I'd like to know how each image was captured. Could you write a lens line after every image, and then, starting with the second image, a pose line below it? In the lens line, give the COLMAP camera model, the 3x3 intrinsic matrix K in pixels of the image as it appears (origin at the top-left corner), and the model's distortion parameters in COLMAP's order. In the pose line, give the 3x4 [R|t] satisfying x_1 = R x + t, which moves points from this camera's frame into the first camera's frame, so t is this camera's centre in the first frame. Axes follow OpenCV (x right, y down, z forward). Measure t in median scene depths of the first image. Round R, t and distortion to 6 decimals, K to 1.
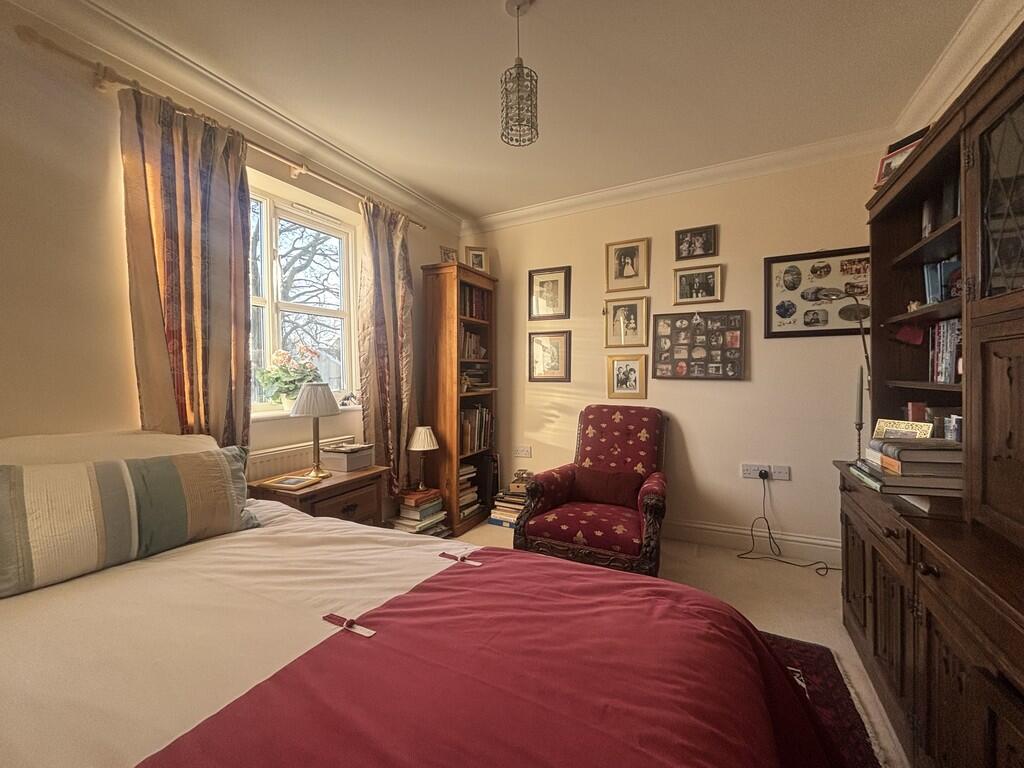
lens RADIAL K [[413.2, 0, 510.5], [0, 413.2, 382.2], [0, 0, 1]] dist [-0.004365, 0.002058]
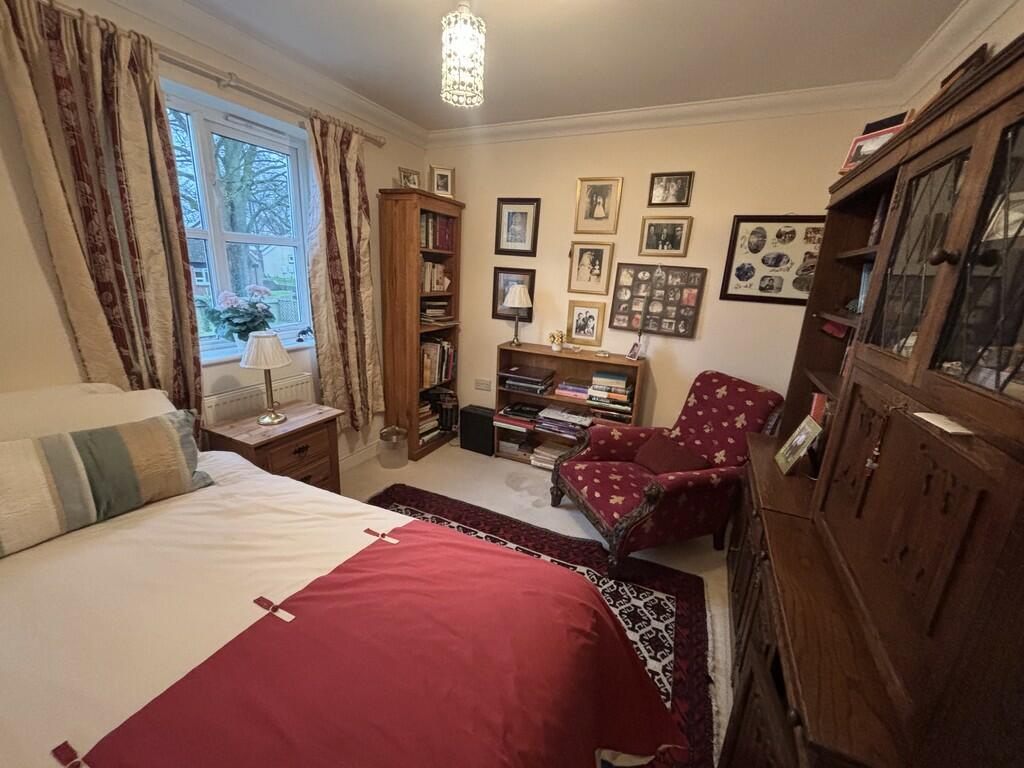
lens RADIAL K [[413.2, 0, 512.5], [0, 413.2, 382.0], [0, 0, 1]] dist [-0.004365, 0.002058]
pose [[0.997594, 0.052550, 0.045223, 0.069851], [-0.062240, 0.966176, 0.250259, -0.126775], [-0.030542, -0.252472, 0.967122, -0.017302]]
